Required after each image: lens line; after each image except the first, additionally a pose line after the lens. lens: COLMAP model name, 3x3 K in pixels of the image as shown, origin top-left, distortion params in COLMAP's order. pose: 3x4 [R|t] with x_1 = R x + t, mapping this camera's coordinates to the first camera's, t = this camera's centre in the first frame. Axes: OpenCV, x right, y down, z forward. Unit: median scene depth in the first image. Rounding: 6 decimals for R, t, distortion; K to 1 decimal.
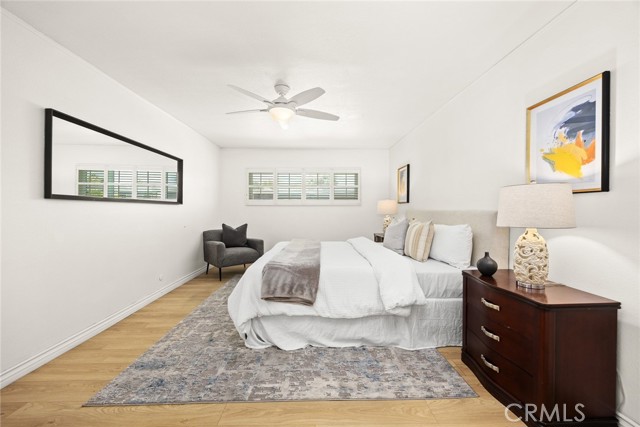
lens RADIAL K [[259.5, 0, 321.1], [0, 259.5, 211.1], [0, 0, 1]] dist [0.000817, -0.000036]
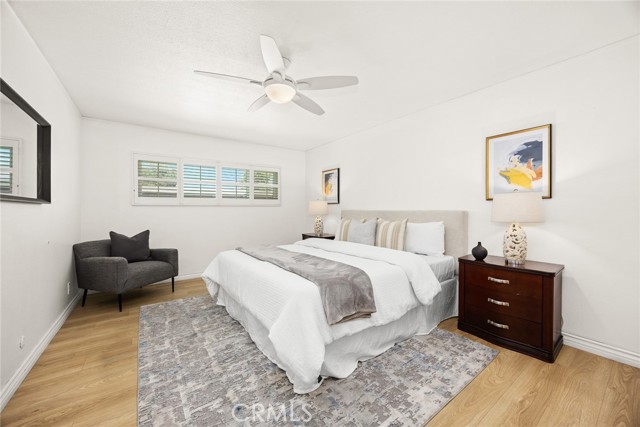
lens RADIAL K [[249.2, 0, 325.2], [0, 249.2, 212.3], [0, 0, 1]] dist [-0.000693, -0.000136]
pose [[0.814194, -0.012928, 0.580449, -0.665339], [0.009547, 0.999915, 0.008878, -0.010930], [-0.580515, -0.001686, 0.814248, 0.383820]]
